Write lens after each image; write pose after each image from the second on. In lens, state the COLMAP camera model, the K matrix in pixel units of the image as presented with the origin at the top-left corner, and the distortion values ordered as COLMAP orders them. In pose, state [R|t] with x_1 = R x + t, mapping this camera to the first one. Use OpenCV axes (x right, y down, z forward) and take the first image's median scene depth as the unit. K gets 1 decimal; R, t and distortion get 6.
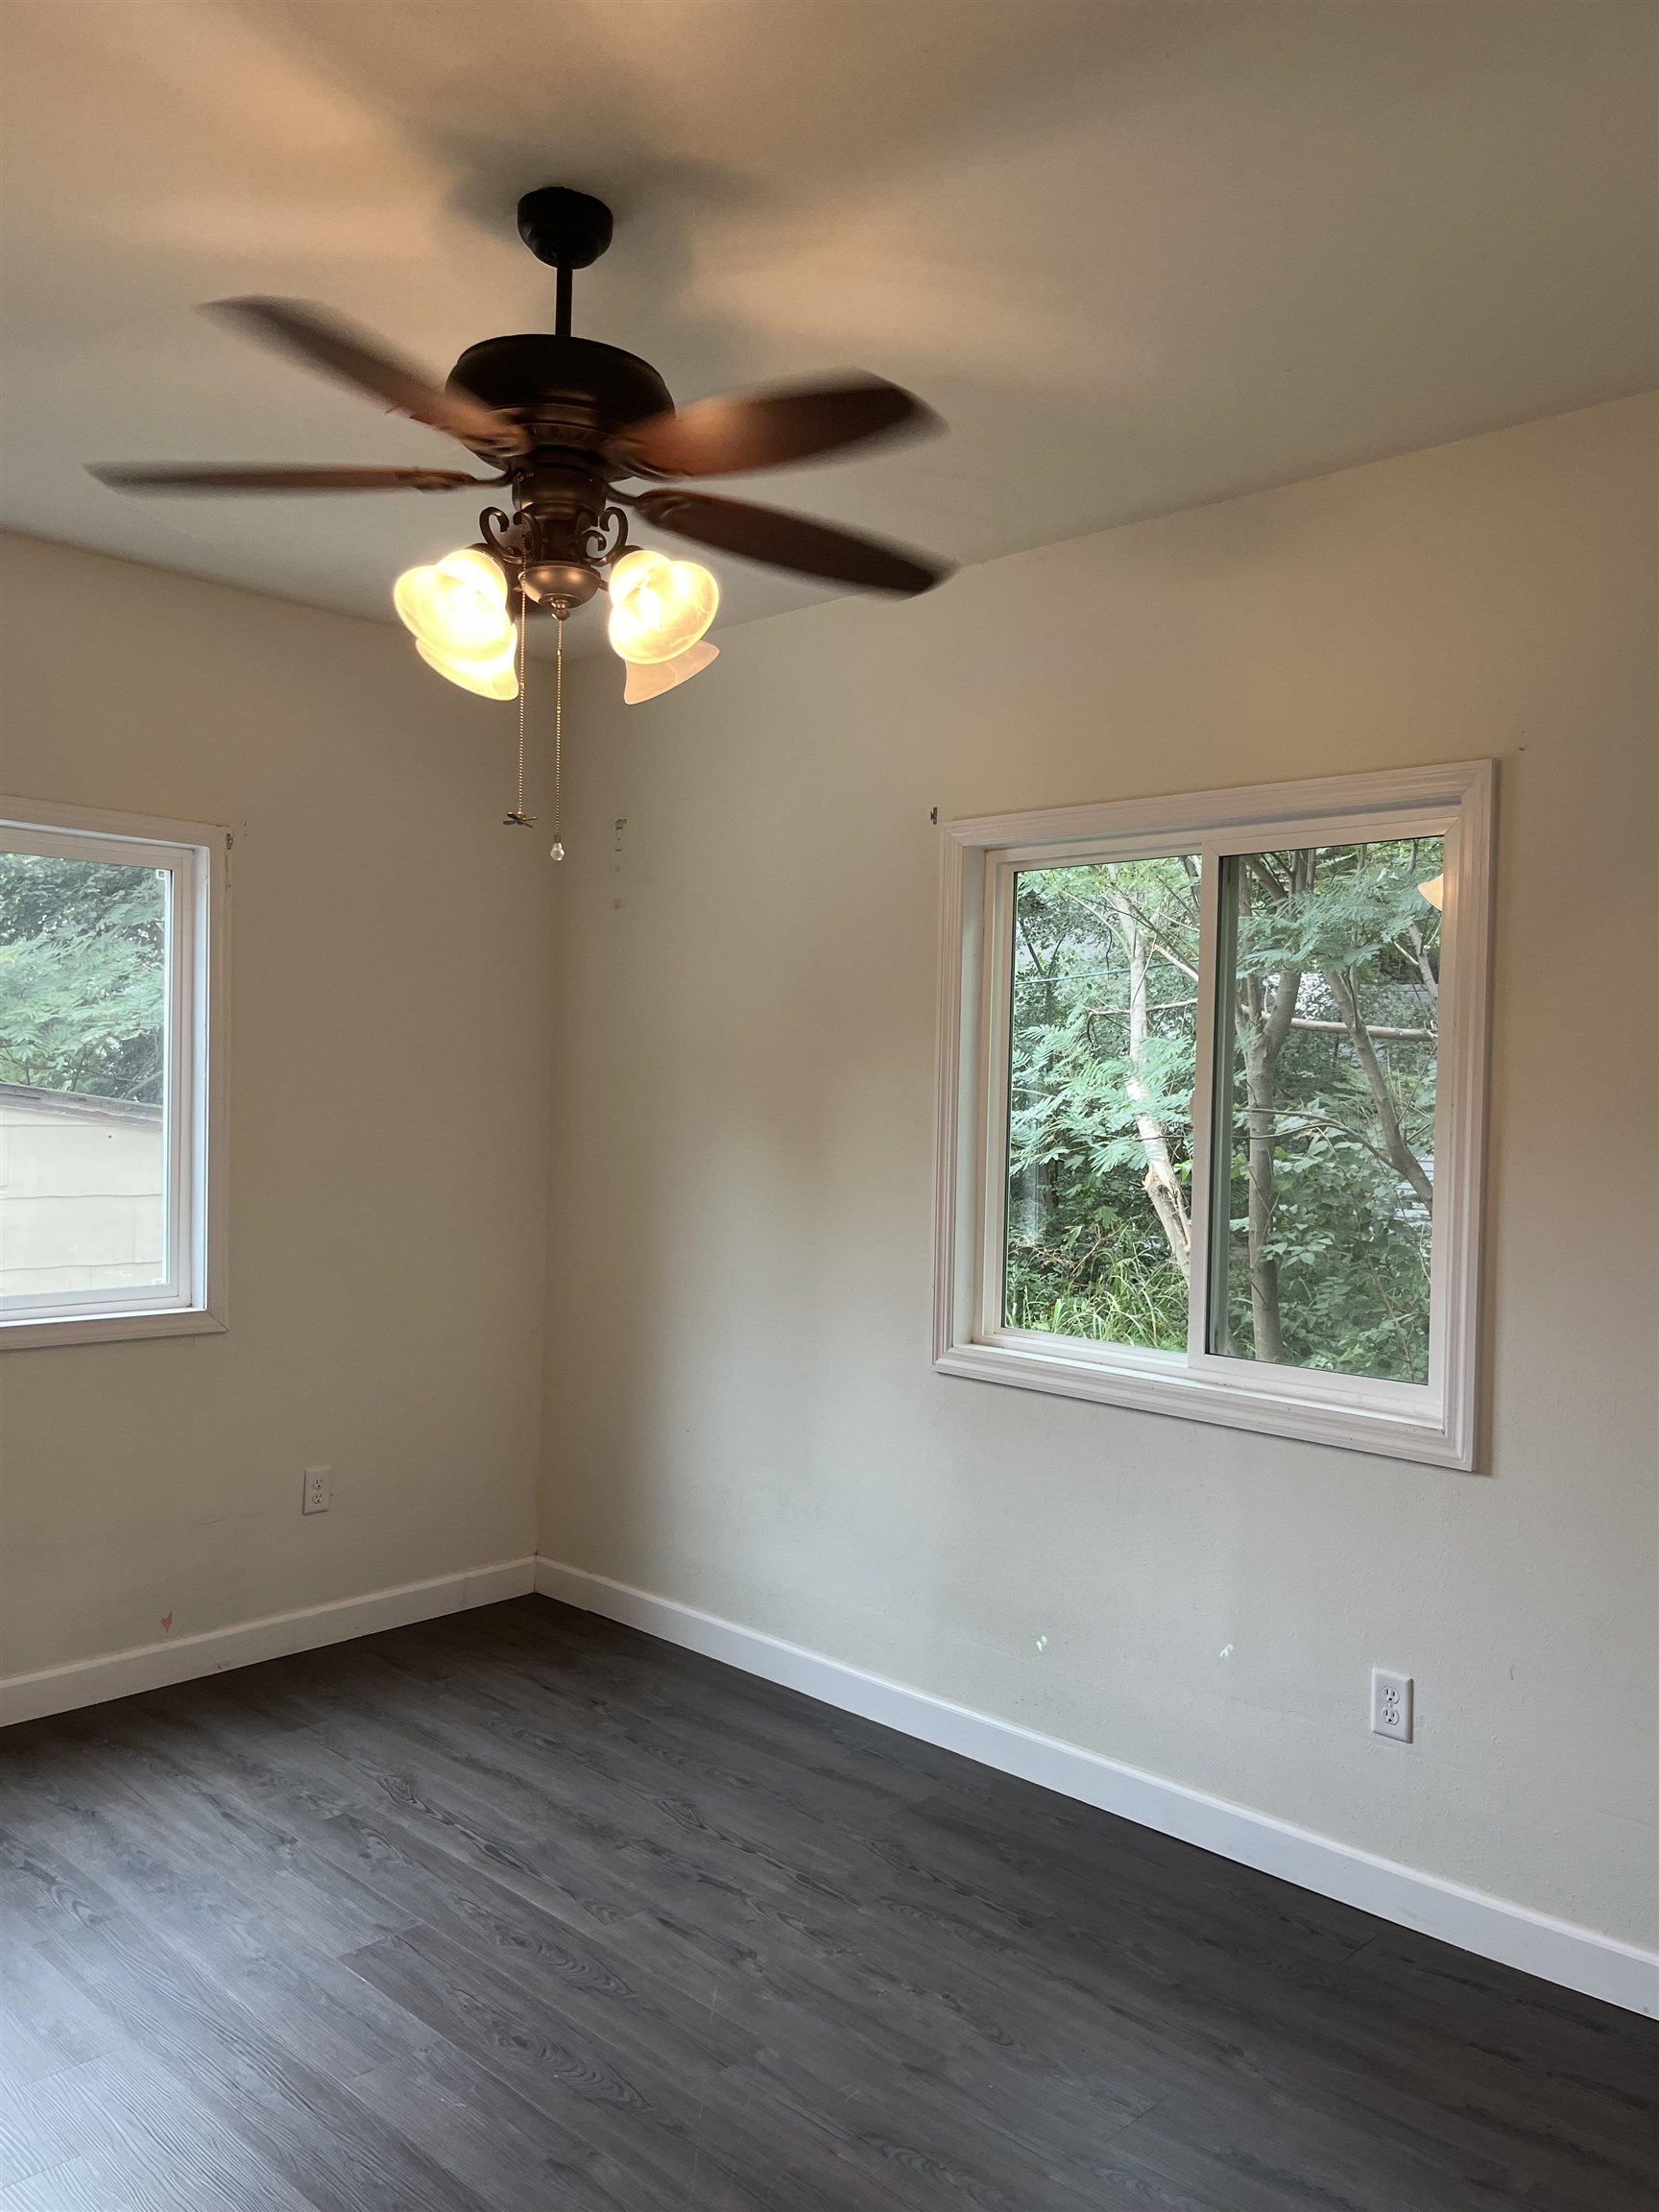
lens RADIAL K [[1661.0, 0, 837.7], [0, 1661.0, 1110.3], [0, 0, 1]] dist [0.003799, -0.034260]
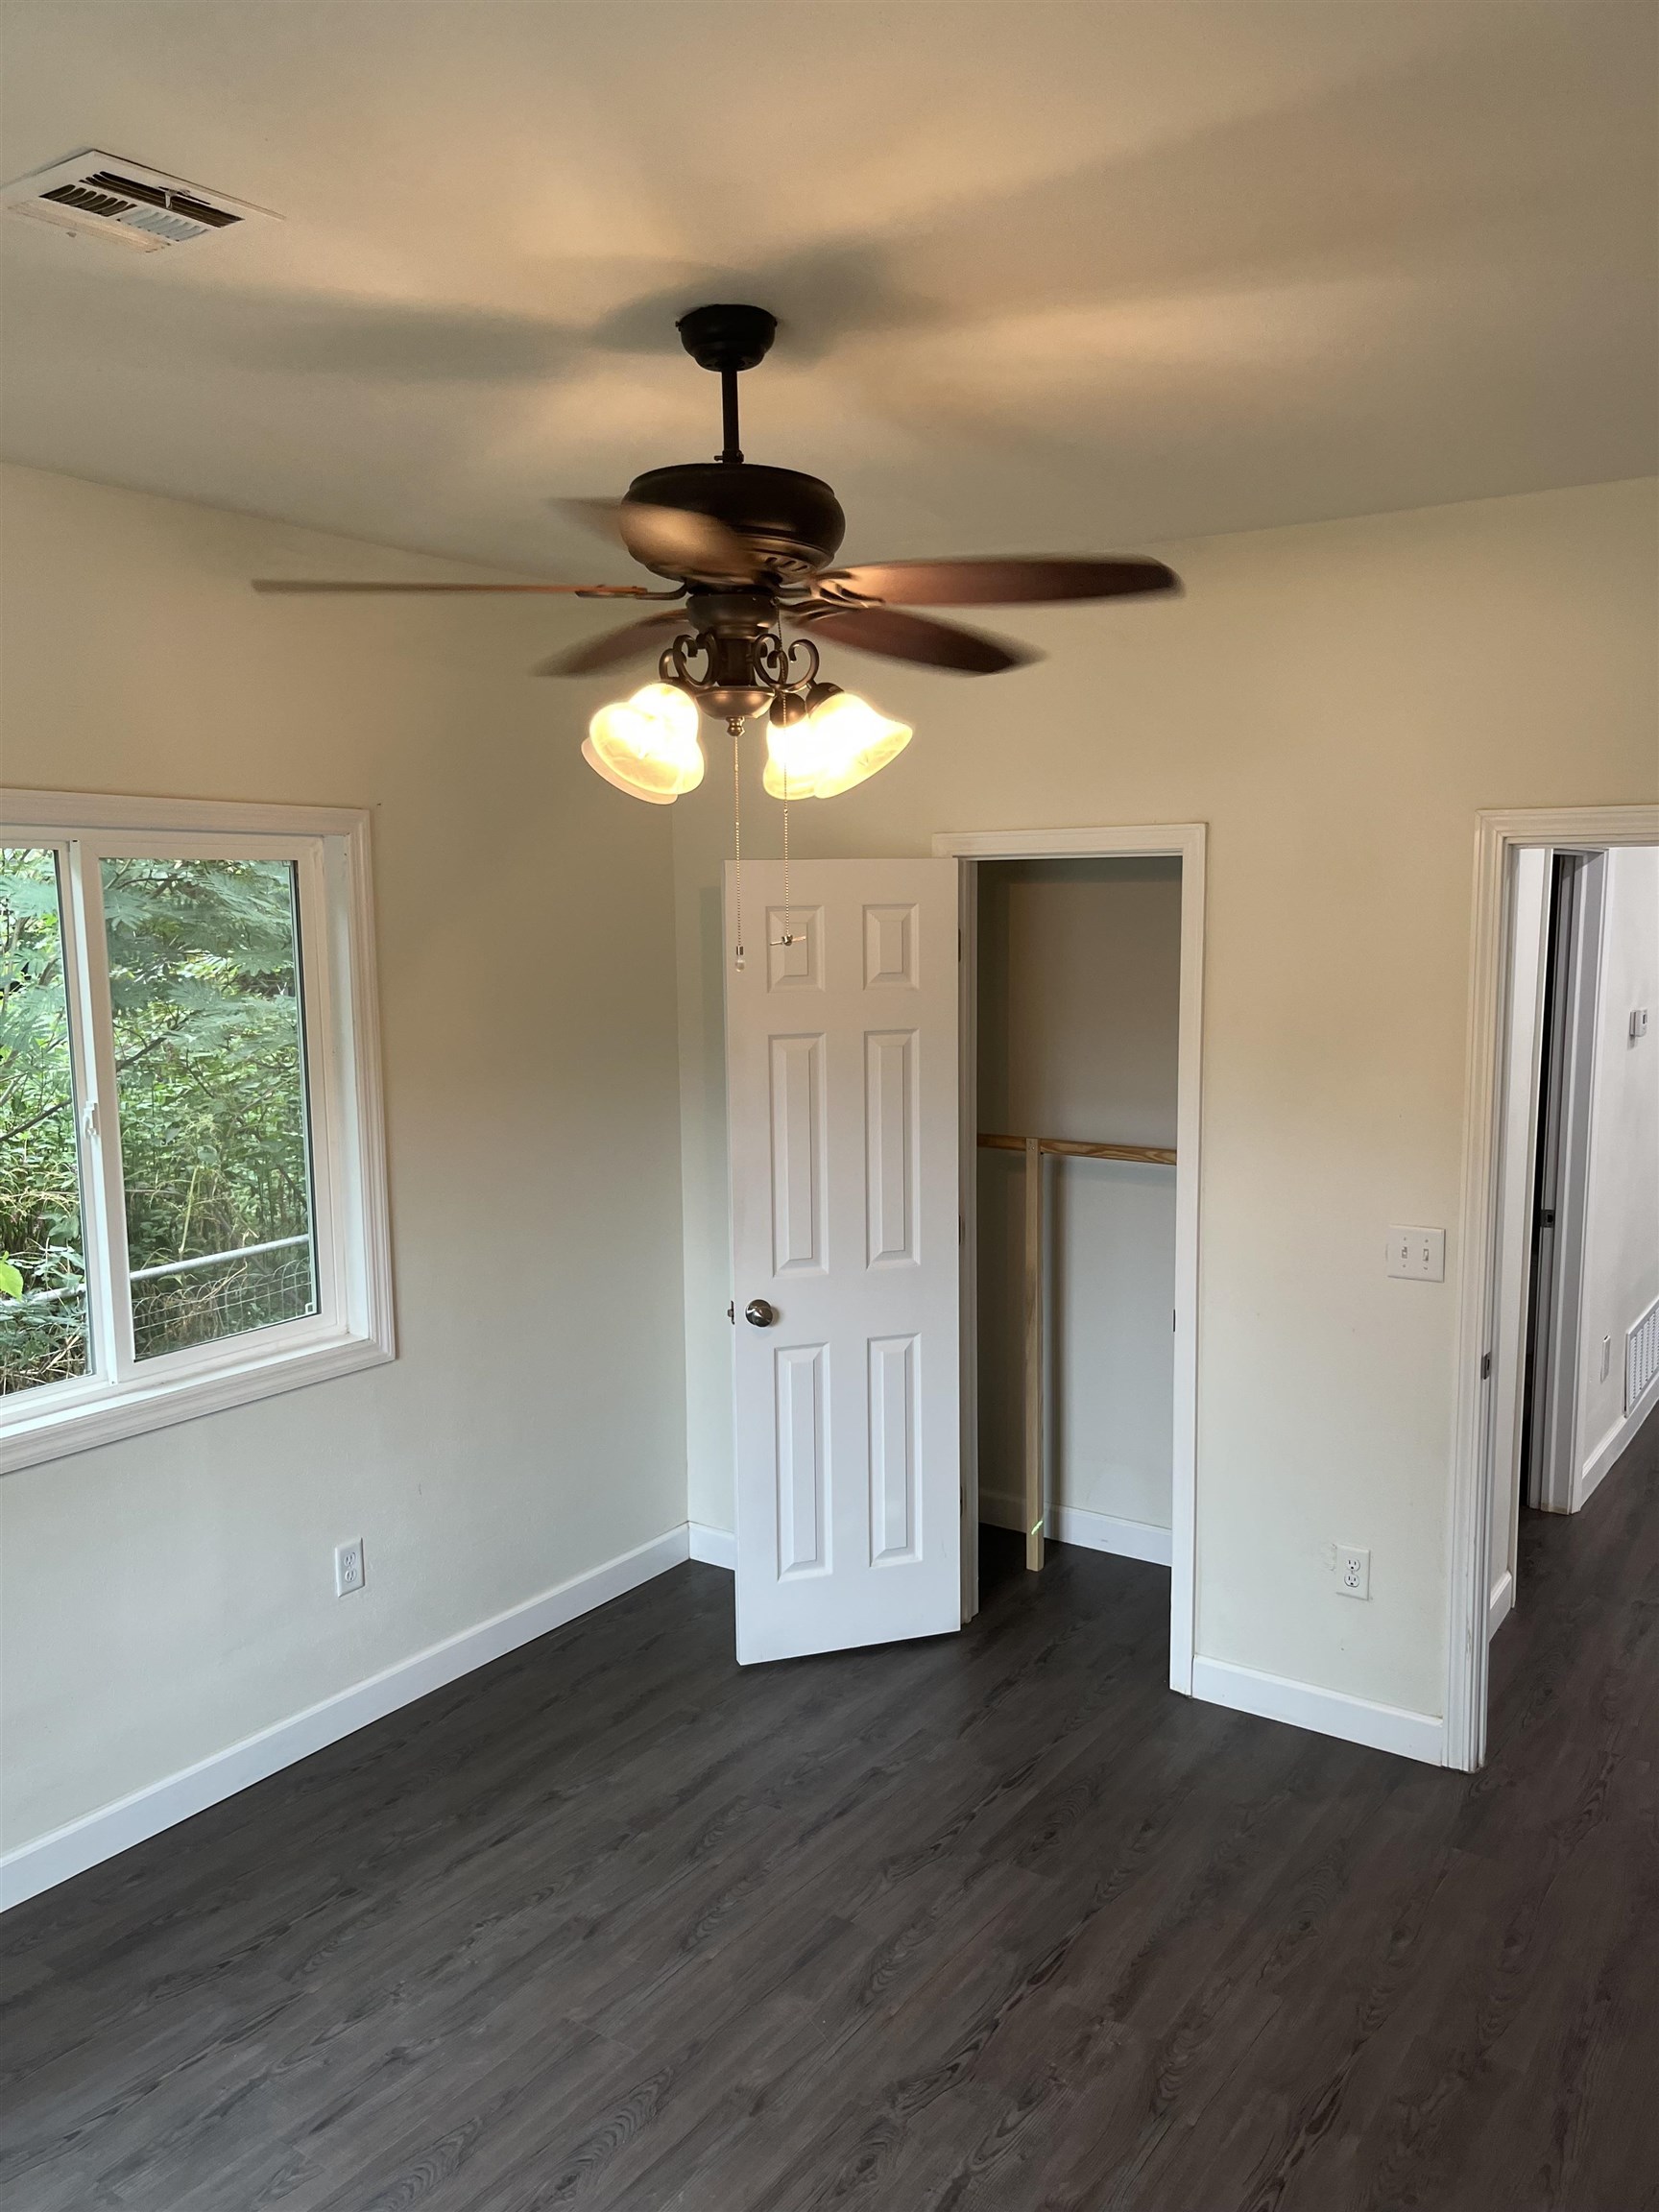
lens RADIAL K [[1661.0, 0, 840.1], [0, 1661.0, 1098.6], [0, 0, 1]] dist [0.003799, -0.034260]
pose [[-0.141625, -0.154159, 0.977843, -0.970590], [0.037776, 0.986239, 0.160954, -0.191840], [-0.989199, 0.059734, -0.133852, 0.857080]]
